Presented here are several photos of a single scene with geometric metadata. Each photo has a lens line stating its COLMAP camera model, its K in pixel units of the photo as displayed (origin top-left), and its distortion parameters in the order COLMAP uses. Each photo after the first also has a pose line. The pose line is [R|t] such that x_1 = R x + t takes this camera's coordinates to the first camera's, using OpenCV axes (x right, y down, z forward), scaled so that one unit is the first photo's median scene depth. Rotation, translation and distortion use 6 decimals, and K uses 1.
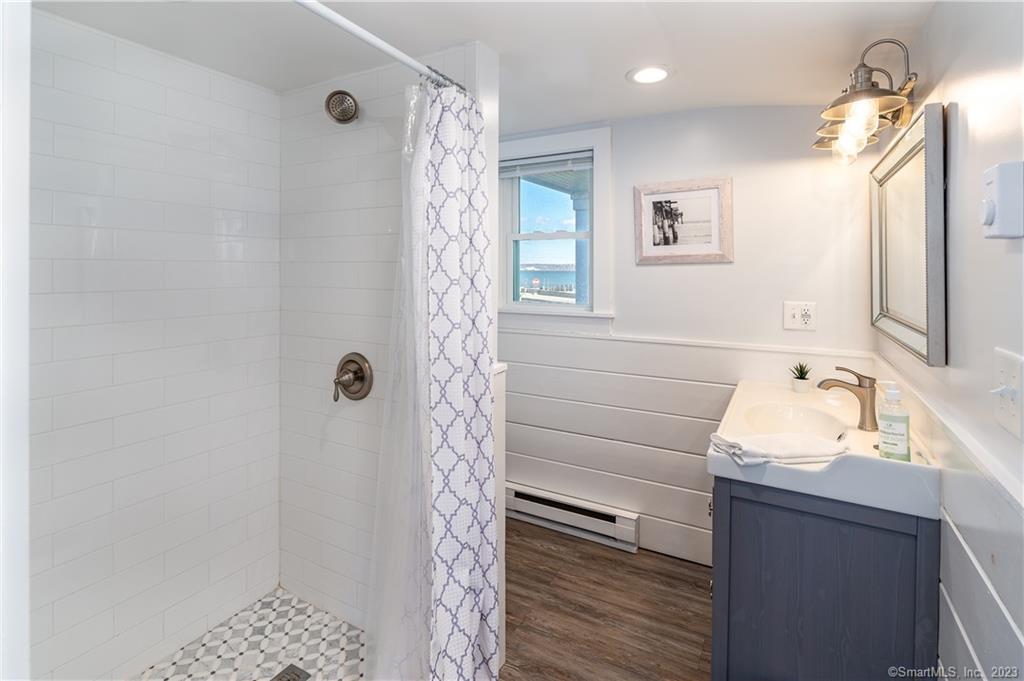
lens RADIAL K [[514.1, 0, 513.2], [0, 514.1, 266.9], [0, 0, 1]] dist [-0.002564, -0.002006]
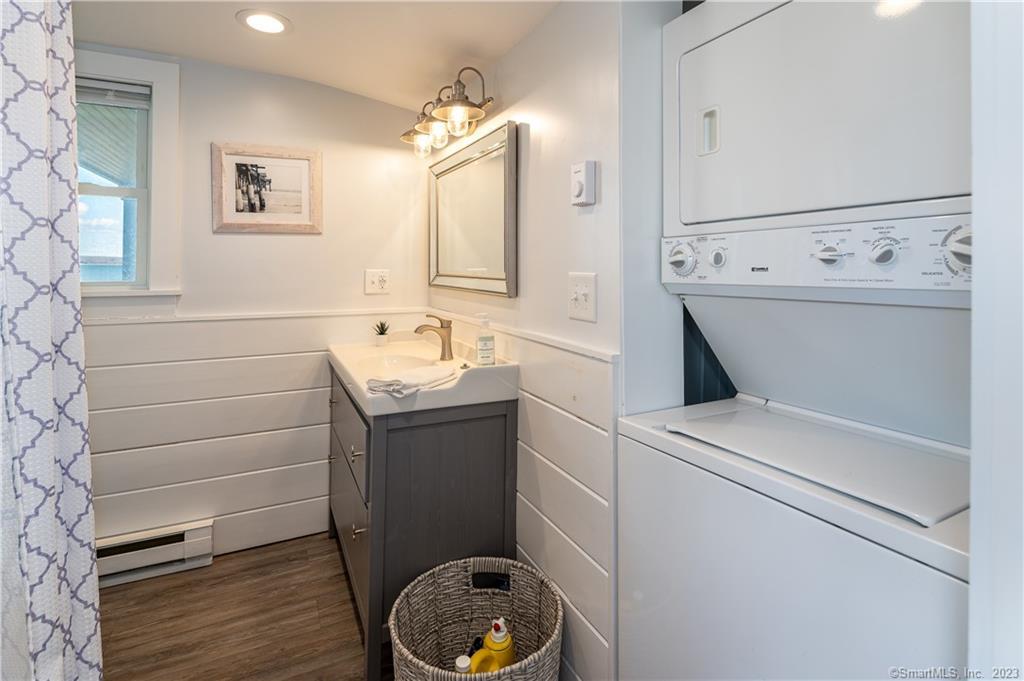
lens RADIAL K [[514.1, 0, 513.2], [0, 514.1, 266.9], [0, 0, 1]] dist [-0.002564, -0.002006]
pose [[0.536393, 0.005335, 0.843951, -0.242120], [-0.001624, 0.999985, -0.005289, 0.063216], [-0.843967, 0.001467, 0.536394, 0.110623]]
